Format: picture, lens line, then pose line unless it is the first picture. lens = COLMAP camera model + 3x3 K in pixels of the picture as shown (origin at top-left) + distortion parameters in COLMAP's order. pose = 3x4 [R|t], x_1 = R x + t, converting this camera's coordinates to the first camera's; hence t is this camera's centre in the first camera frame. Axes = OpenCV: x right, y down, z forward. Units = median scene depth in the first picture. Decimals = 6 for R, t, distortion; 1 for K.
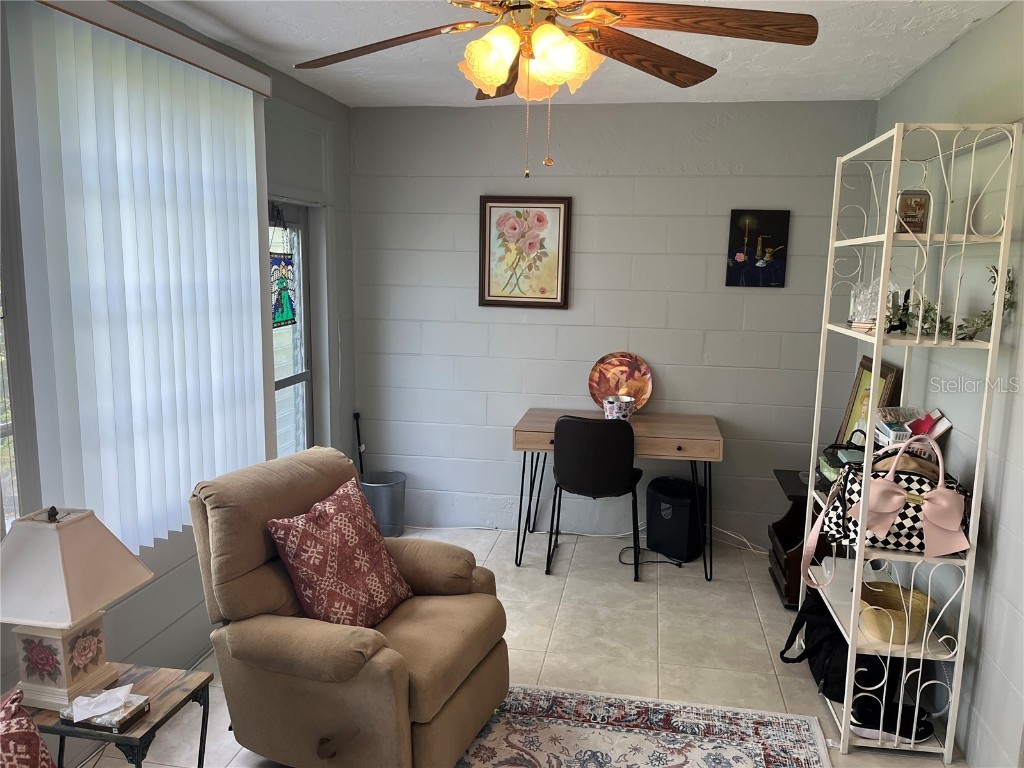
lens RADIAL K [[773.4, 0, 515.2], [0, 773.4, 389.4], [0, 0, 1]] dist [0.058888, -0.076197]
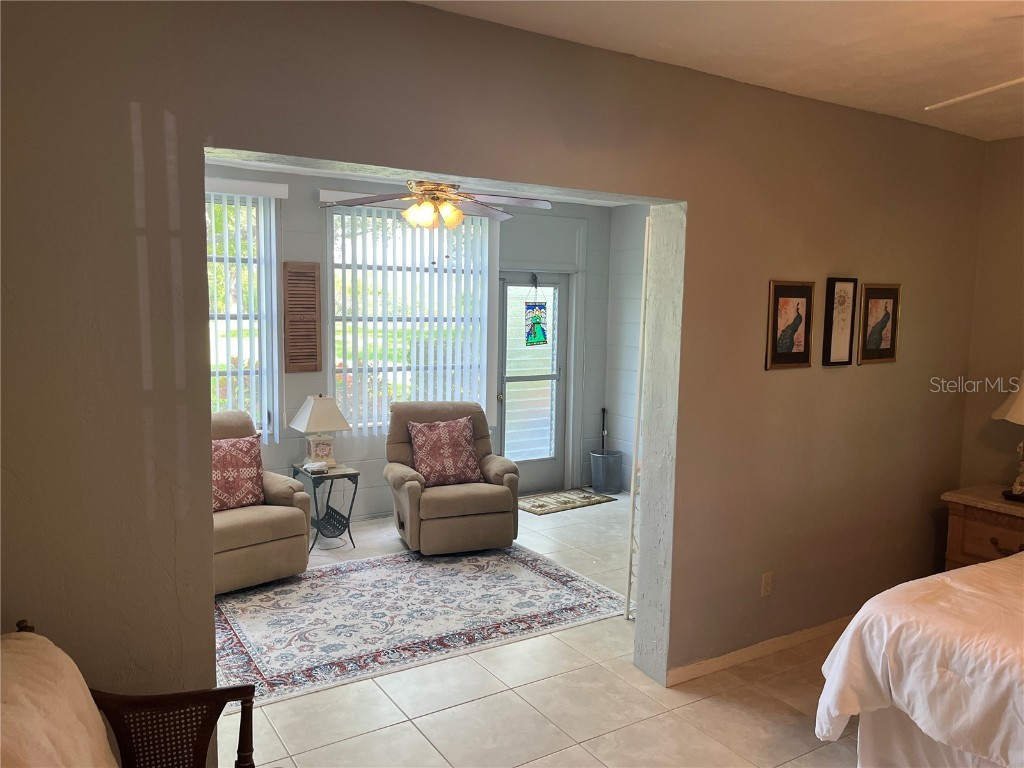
lens RADIAL K [[773.4, 0, 509.8], [0, 773.4, 388.0], [0, 0, 1]] dist [0.058888, -0.076197]
pose [[0.667720, 0.073415, -0.740783, 1.264788], [-0.127267, 0.991732, -0.016430, 0.064193], [0.733452, 0.105248, 0.671543, -0.221500]]
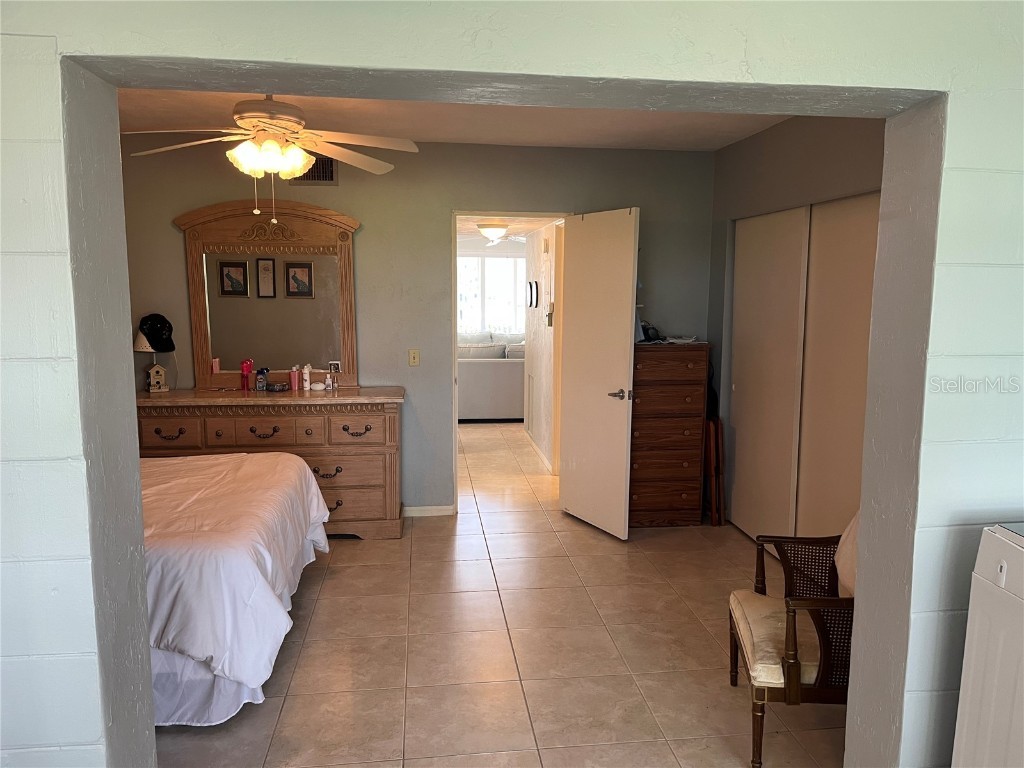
lens RADIAL K [[773.4, 0, 511.7], [0, 773.4, 386.0], [0, 0, 1]] dist [0.058888, -0.076197]
pose [[-0.276271, -0.145749, 0.949964, -0.072303], [0.153849, 0.968980, 0.193410, -0.085803], [-0.948686, 0.199585, -0.245278, 0.569104]]
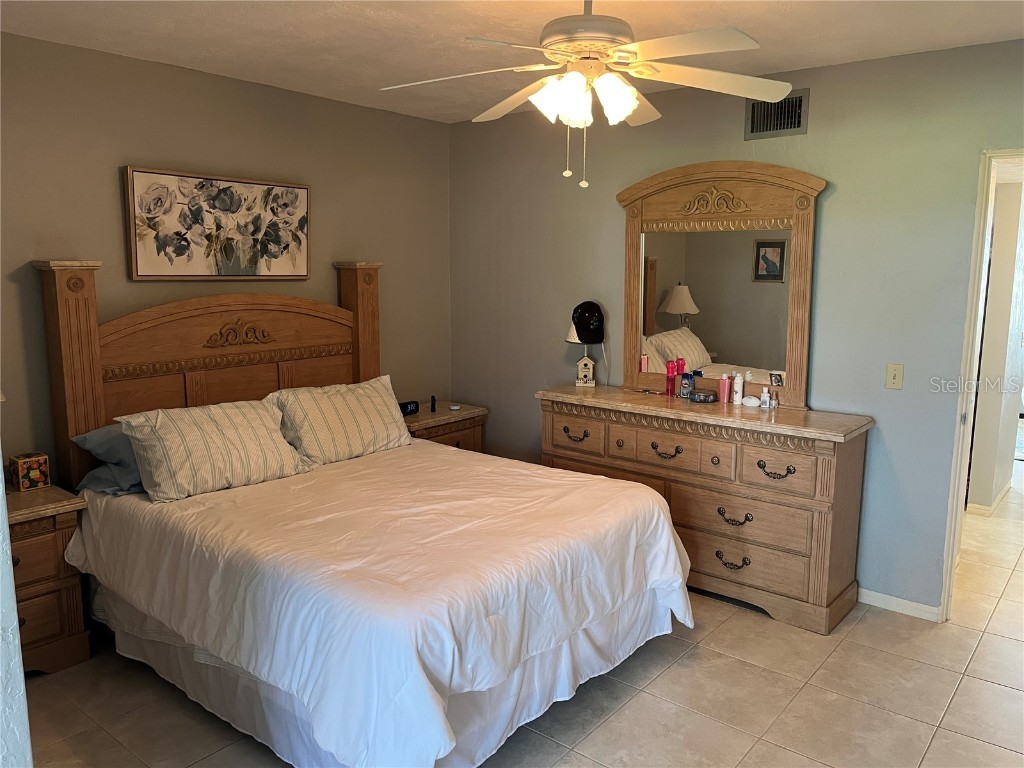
lens RADIAL K [[773.4, 0, 520.2], [0, 773.4, 380.4], [0, 0, 1]] dist [0.058888, -0.076197]
pose [[0.492770, -0.147739, 0.857526, 0.369993], [0.152326, 0.984910, 0.082153, -0.020884], [-0.856723, 0.090141, 0.507839, 0.209878]]
